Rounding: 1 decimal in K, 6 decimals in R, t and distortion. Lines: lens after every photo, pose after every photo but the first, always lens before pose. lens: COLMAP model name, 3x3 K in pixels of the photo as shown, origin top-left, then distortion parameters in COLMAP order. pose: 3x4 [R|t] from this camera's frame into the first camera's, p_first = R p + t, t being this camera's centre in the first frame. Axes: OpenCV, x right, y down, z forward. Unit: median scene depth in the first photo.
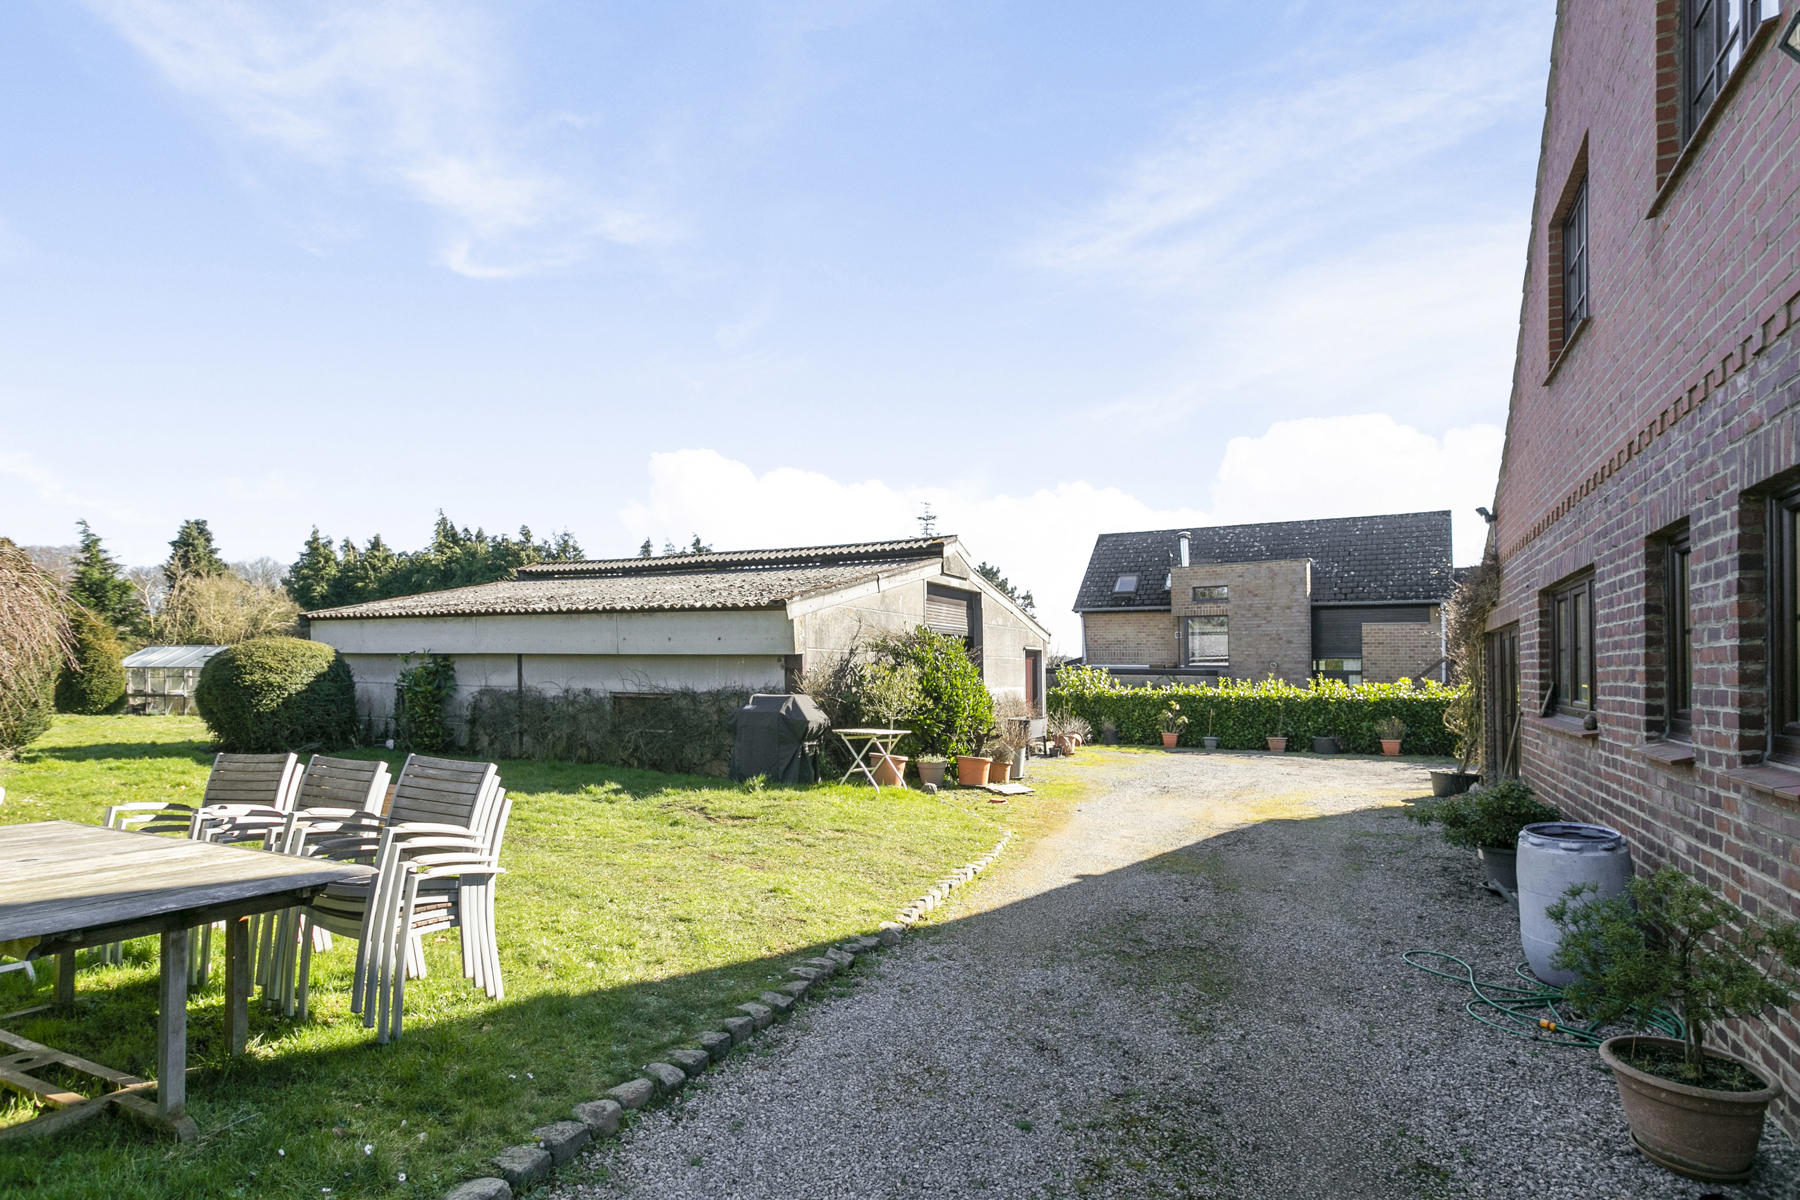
lens RADIAL K [[882.5, 0, 828.1], [0, 882.5, 661.4], [0, 0, 1]] dist [-0.002104, -0.000345]
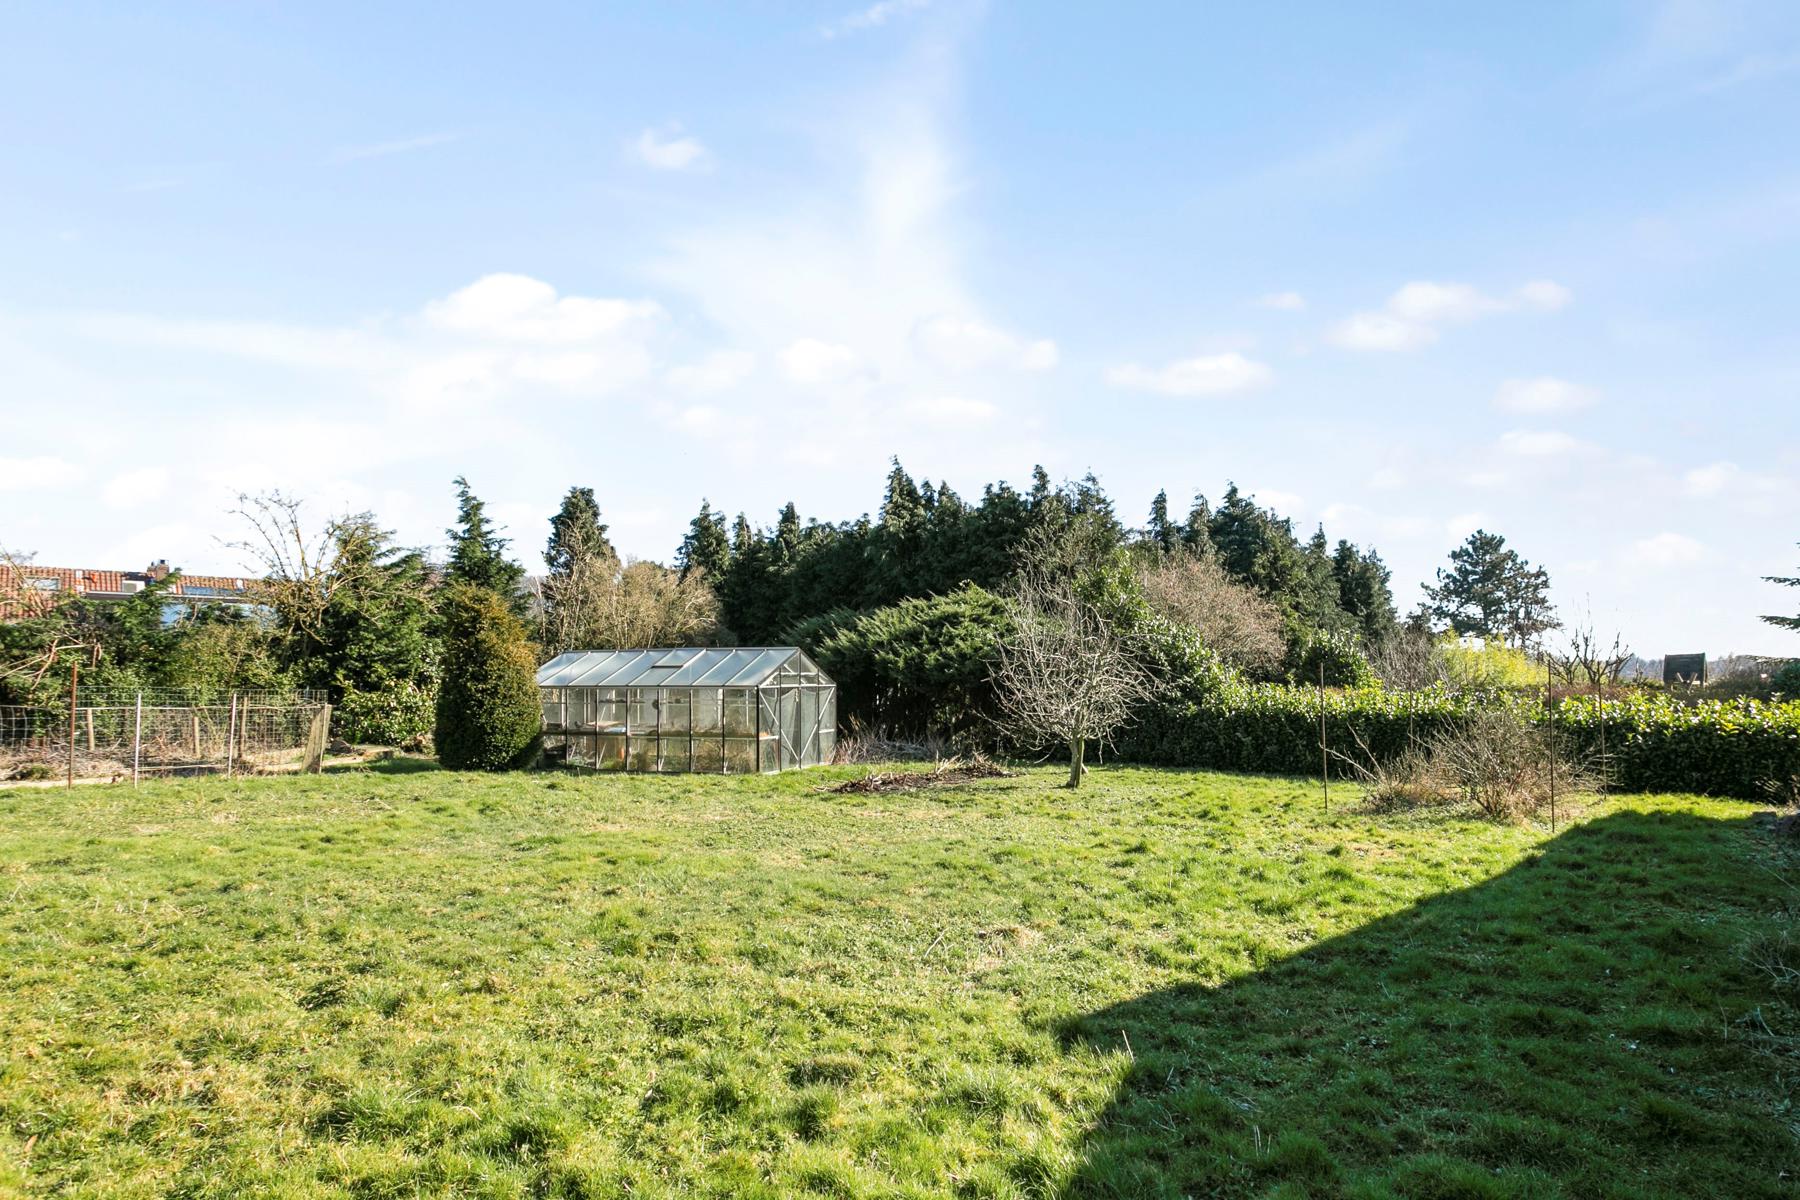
lens RADIAL K [[882.5, 0, 905.0], [0, 882.5, 600.4], [0, 0, 1]] dist [-0.002104, -0.000345]
pose [[0.982129, -0.028575, -0.186027, -0.304077], [0.014374, 0.996909, -0.077244, -0.001439], [0.187660, 0.073189, 0.979504, 0.314031]]
